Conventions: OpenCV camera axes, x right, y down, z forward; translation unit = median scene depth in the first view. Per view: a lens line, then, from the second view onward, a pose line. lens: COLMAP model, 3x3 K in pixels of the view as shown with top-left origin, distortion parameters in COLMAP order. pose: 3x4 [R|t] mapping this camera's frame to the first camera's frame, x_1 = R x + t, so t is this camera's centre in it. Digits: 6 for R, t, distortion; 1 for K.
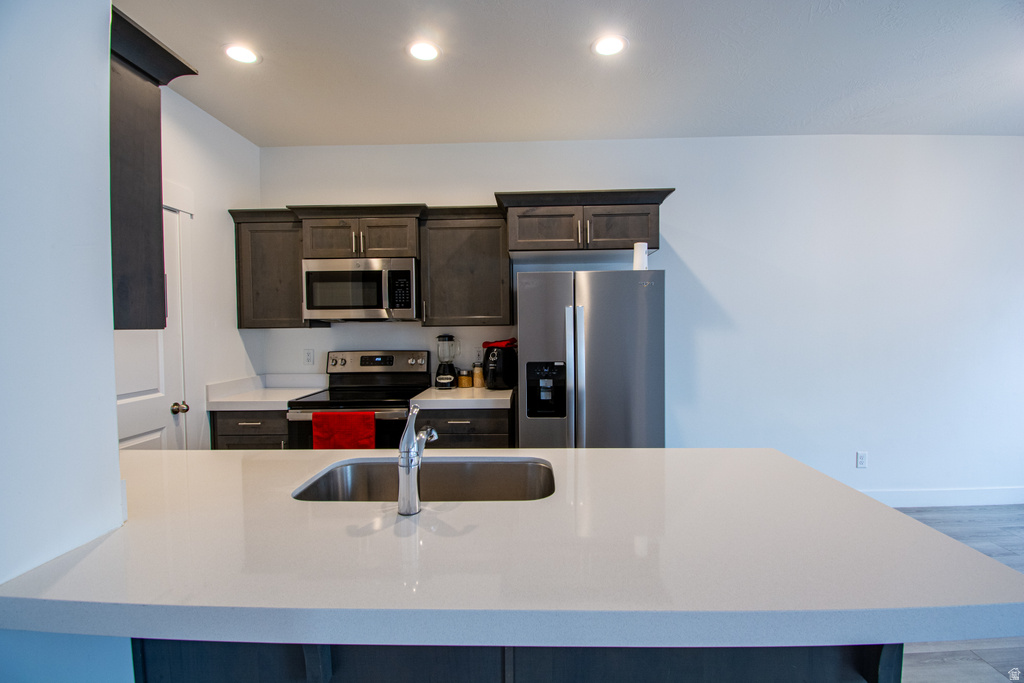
lens RADIAL K [[464.5, 0, 518.0], [0, 464.5, 339.1], [0, 0, 1]] dist [0.033202, -0.031997]
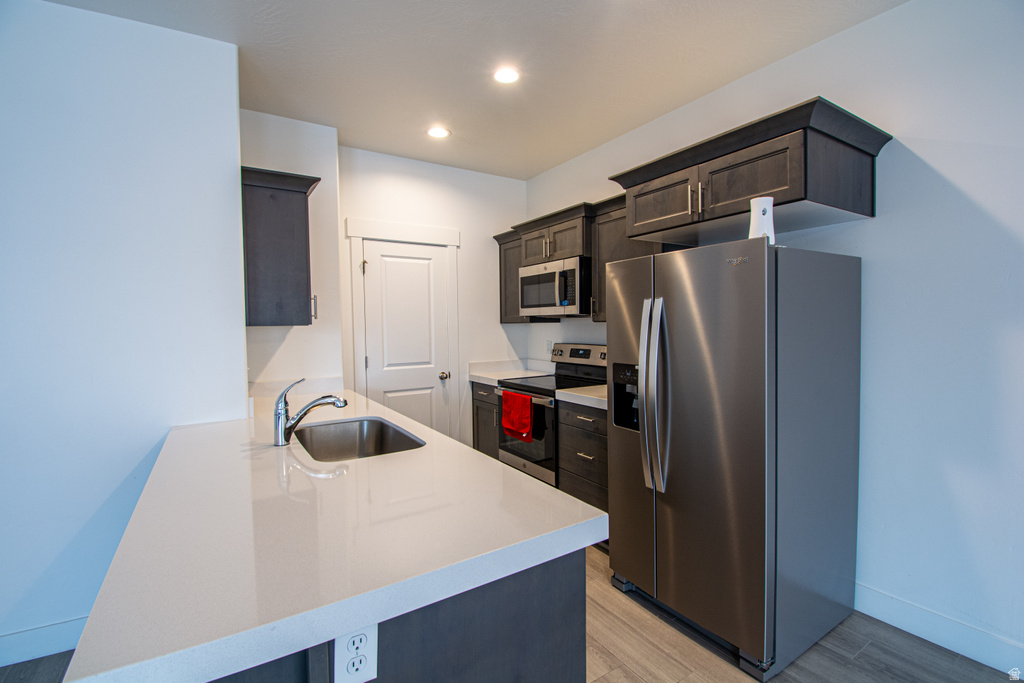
lens RADIAL K [[464.5, 0, 518.0], [0, 464.5, 339.1], [0, 0, 1]] dist [0.033202, -0.031997]
pose [[0.568793, 0.032037, -0.821856, 0.554967], [-0.018117, 0.999487, 0.026423, -0.014032], [0.822281, -0.000140, 0.569082, 0.293064]]
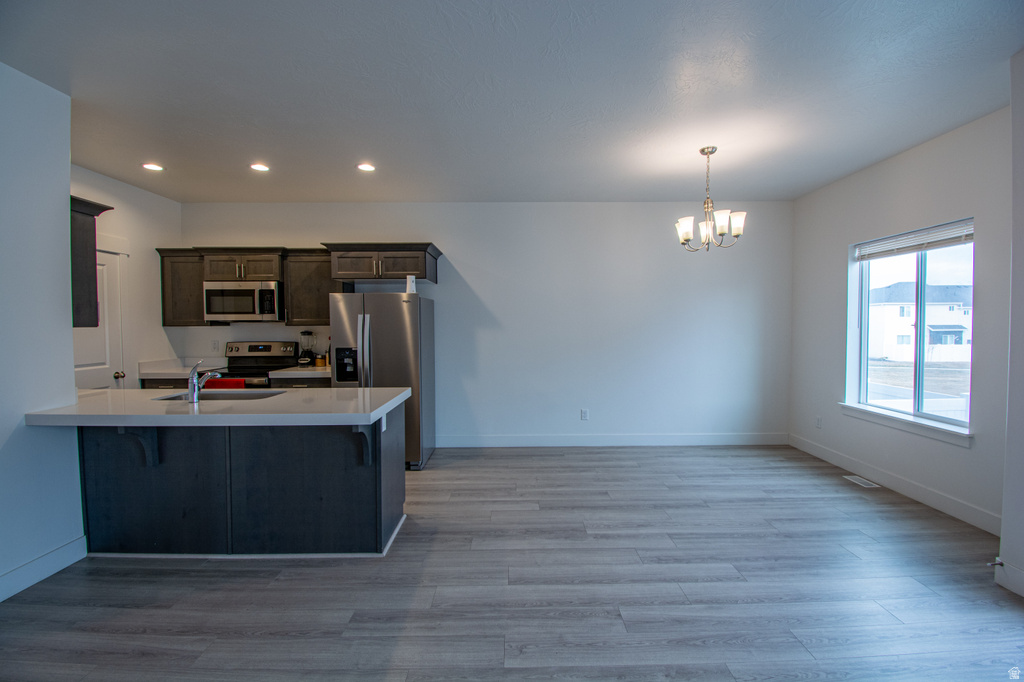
lens RADIAL K [[464.5, 0, 518.0], [0, 464.5, 338.6], [0, 0, 1]] dist [0.033202, -0.031997]
pose [[0.999552, 0.005033, 0.029514, 0.525053], [-0.005113, 0.999983, 0.002631, 0.007708], [-0.029500, -0.002780, 0.999561, -0.568340]]
